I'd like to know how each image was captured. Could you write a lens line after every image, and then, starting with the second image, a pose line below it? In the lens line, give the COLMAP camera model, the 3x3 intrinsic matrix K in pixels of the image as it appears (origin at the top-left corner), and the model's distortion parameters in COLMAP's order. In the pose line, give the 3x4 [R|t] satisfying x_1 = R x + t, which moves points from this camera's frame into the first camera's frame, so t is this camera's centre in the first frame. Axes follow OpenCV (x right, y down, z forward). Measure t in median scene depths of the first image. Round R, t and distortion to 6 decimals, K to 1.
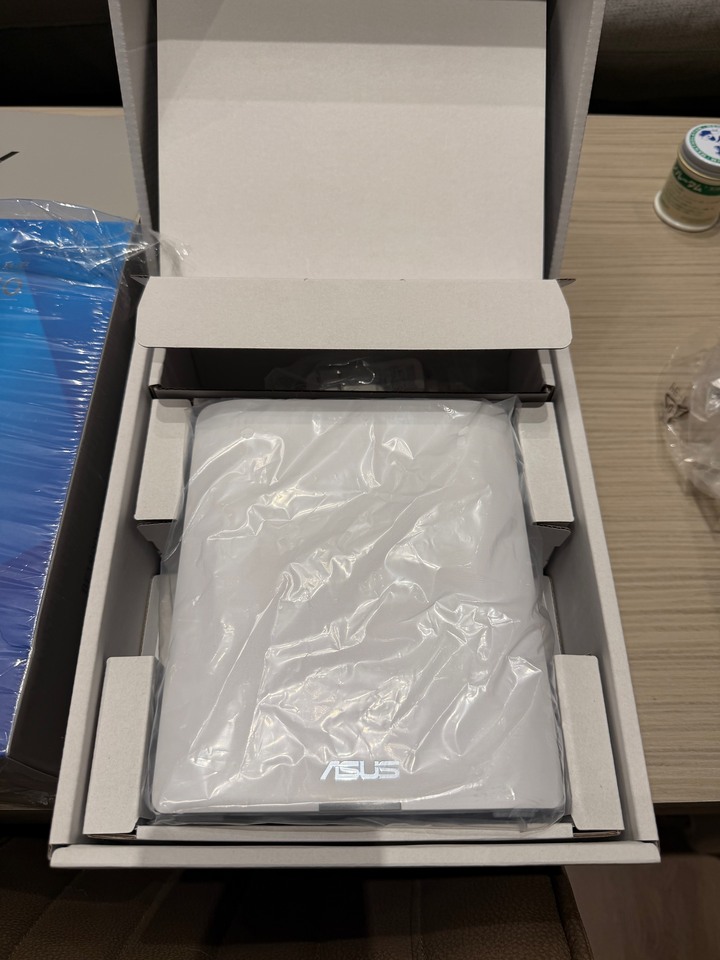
lens RADIAL K [[700.2, 0, 360.0], [0, 700.2, 480.0], [0, 0, 1]] dist [-0.033633, 0.003983]
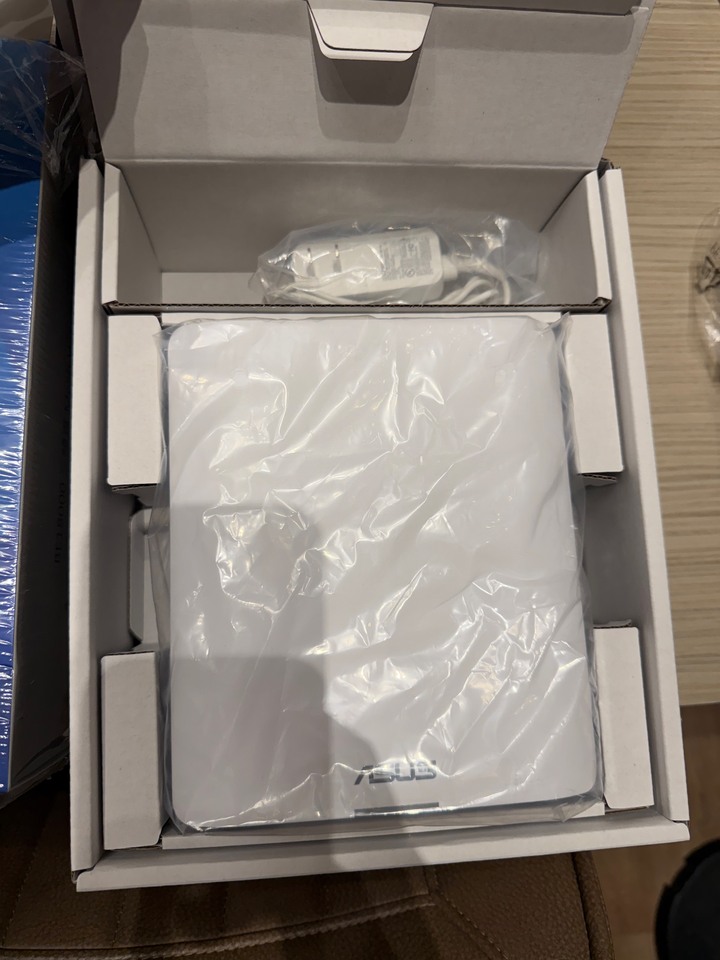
lens RADIAL K [[700.2, 0, 360.0], [0, 700.2, 480.0], [0, 0, 1]] dist [-0.033633, 0.003983]
pose [[0.996499, -0.025166, 0.079721, -0.084340], [-0.003407, 0.940595, 0.339514, -0.208059], [-0.083530, -0.338598, 0.937216, 0.186729]]
